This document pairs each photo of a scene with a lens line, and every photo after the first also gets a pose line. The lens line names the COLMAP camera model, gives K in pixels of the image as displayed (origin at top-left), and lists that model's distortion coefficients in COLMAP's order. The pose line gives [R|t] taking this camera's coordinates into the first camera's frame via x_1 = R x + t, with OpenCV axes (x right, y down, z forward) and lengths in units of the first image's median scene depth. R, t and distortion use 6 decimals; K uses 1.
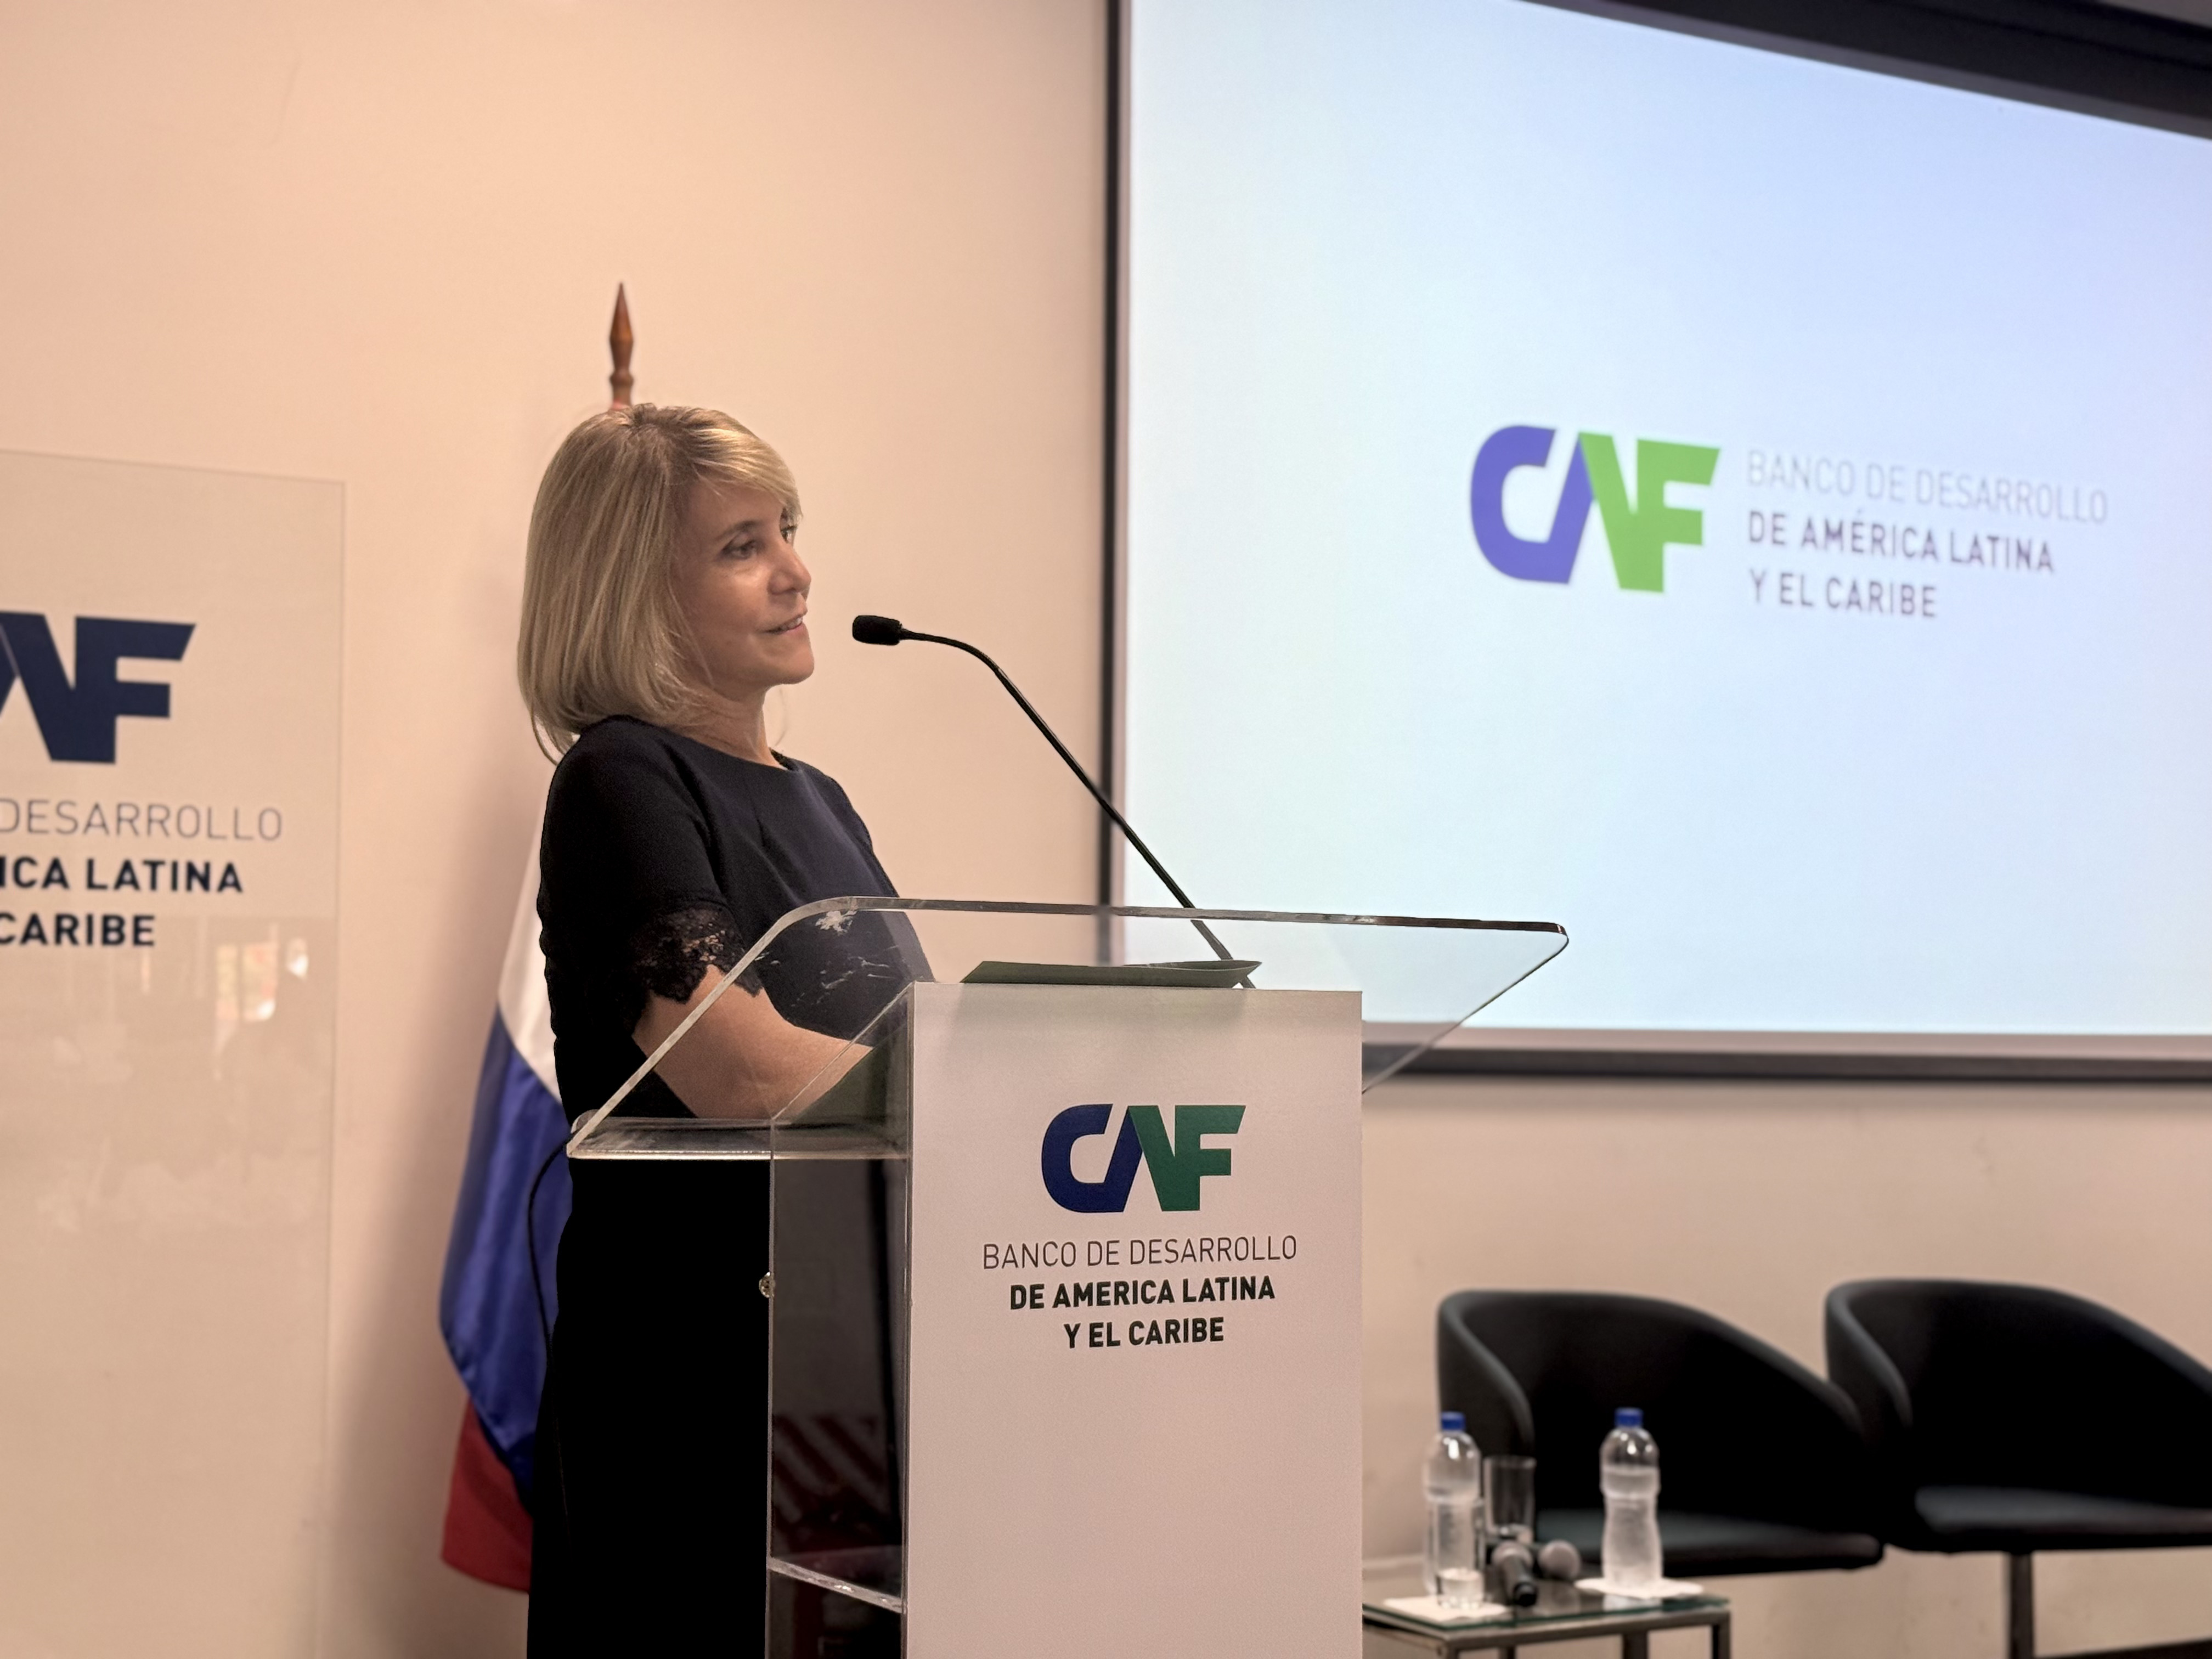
lens RADIAL K [[3278.7, 0, 1106.0], [0, 3278.7, 829.5], [0, 0, 1]] dist [-0.264199, 0.020415]
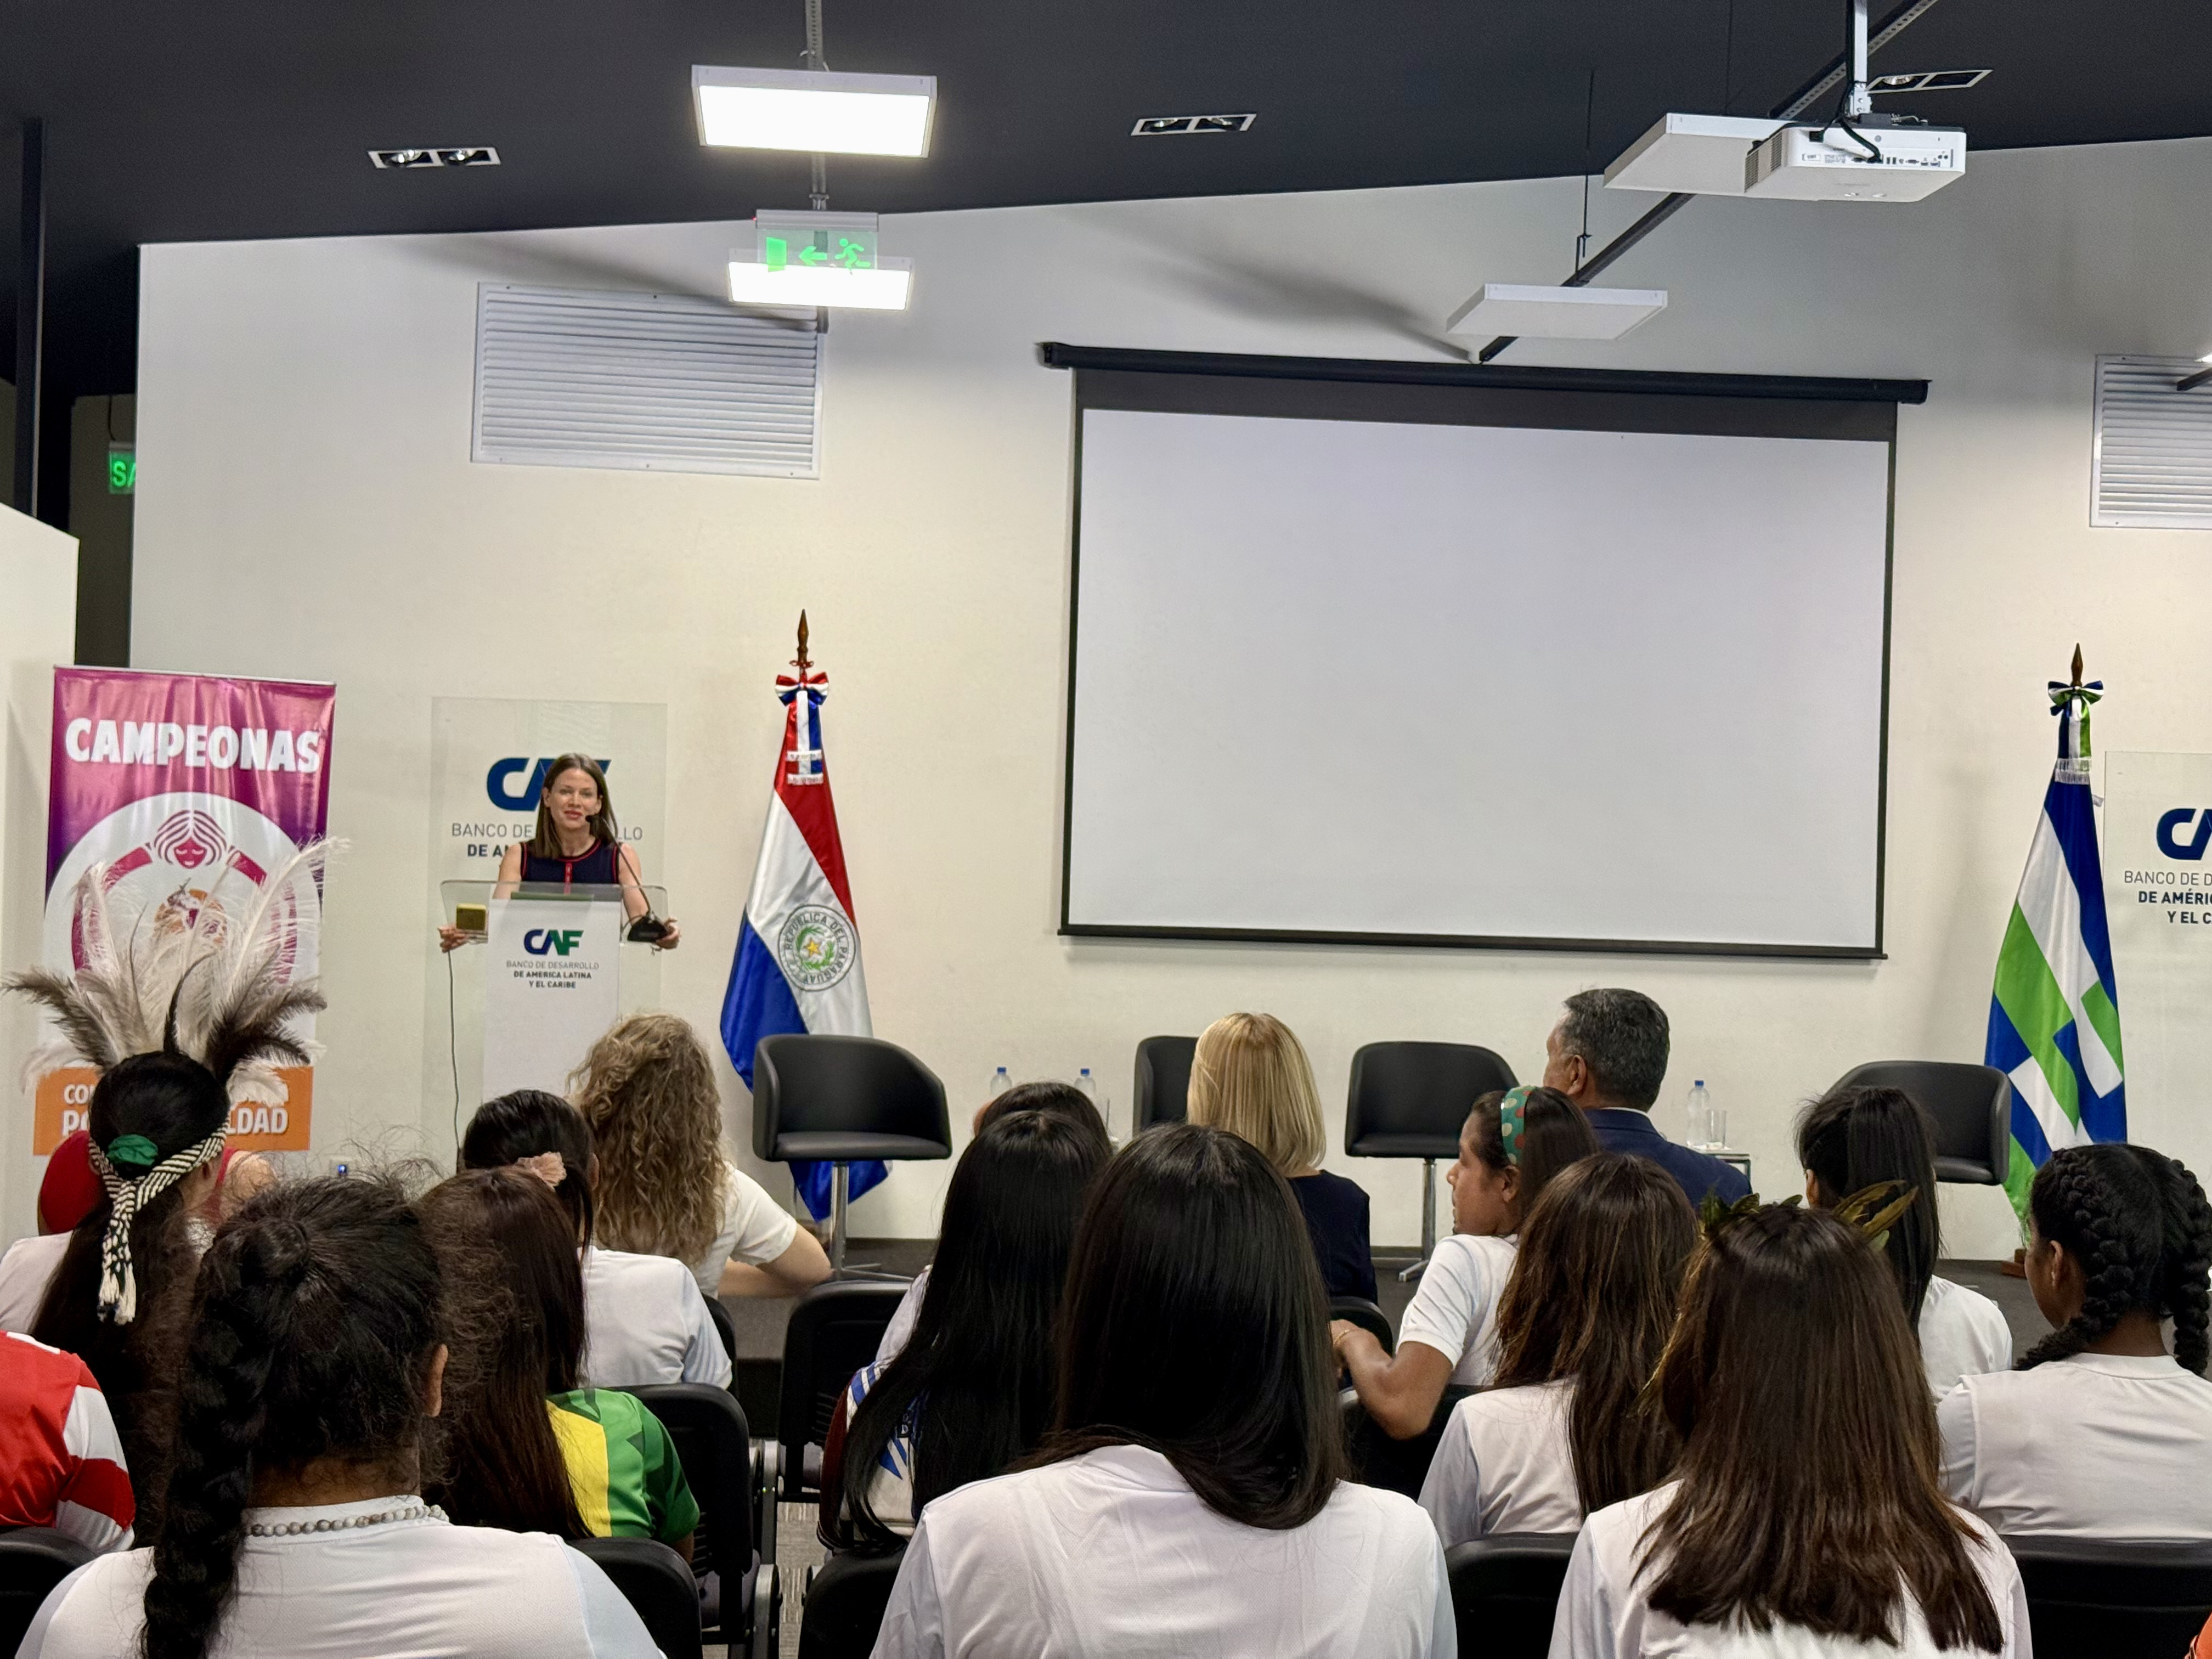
lens RADIAL K [[3075.3, 0, 1106.0], [0, 3075.3, 829.5], [0, 0, 1]] dist [0.106374, 0.000468]
pose [[0.909859, 0.003824, -0.414901, 2.270714], [0.008570, 0.999571, 0.028006, -0.147290], [0.414830, -0.029037, 0.909436, -2.272667]]
